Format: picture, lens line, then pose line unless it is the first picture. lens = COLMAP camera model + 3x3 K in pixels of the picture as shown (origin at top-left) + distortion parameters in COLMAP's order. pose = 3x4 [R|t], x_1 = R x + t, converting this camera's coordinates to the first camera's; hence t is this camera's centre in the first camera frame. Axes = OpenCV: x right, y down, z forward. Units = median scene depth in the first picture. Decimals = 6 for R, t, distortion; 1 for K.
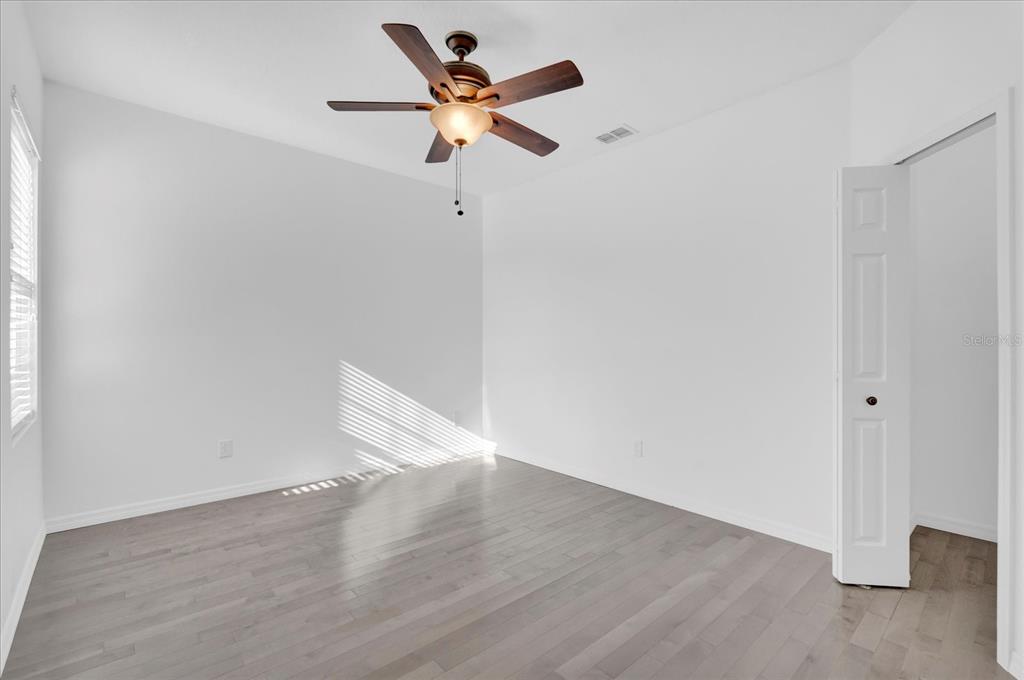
lens RADIAL K [[473.6, 0, 512.0], [0, 473.6, 340.0], [0, 0, 1]] dist [-0.001370, -0.000223]
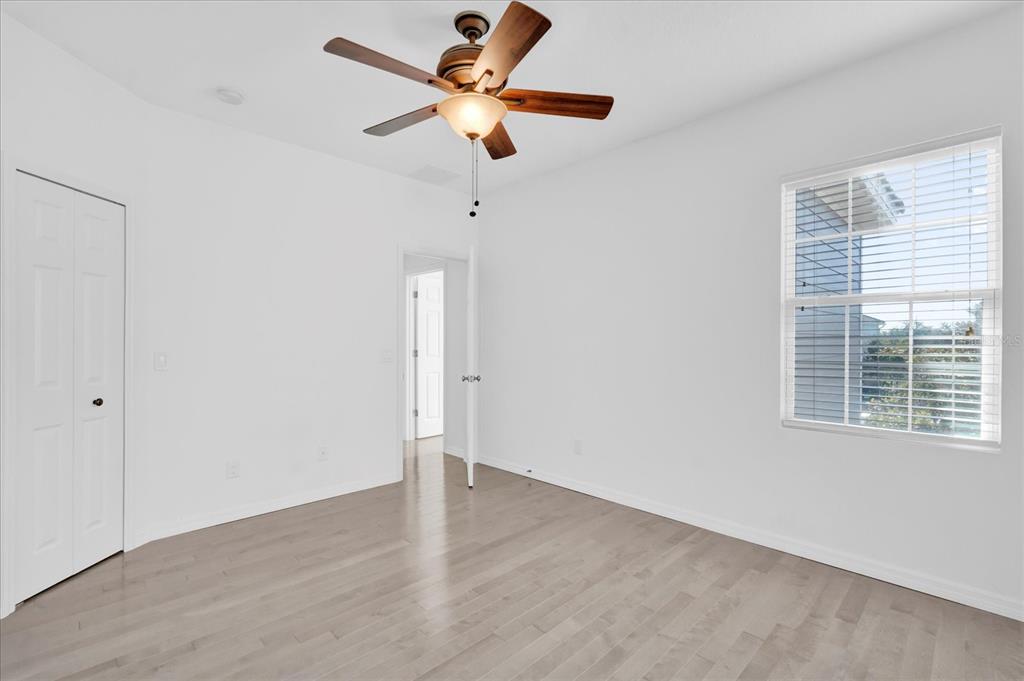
lens RADIAL K [[473.6, 0, 512.0], [0, 473.6, 340.5], [0, 0, 1]] dist [-0.001370, -0.000223]
pose [[-0.999181, -0.009186, -0.039395, -0.147695], [-0.008993, 0.999947, -0.005085, -0.018146], [0.039440, -0.004726, -0.999211, 2.021682]]
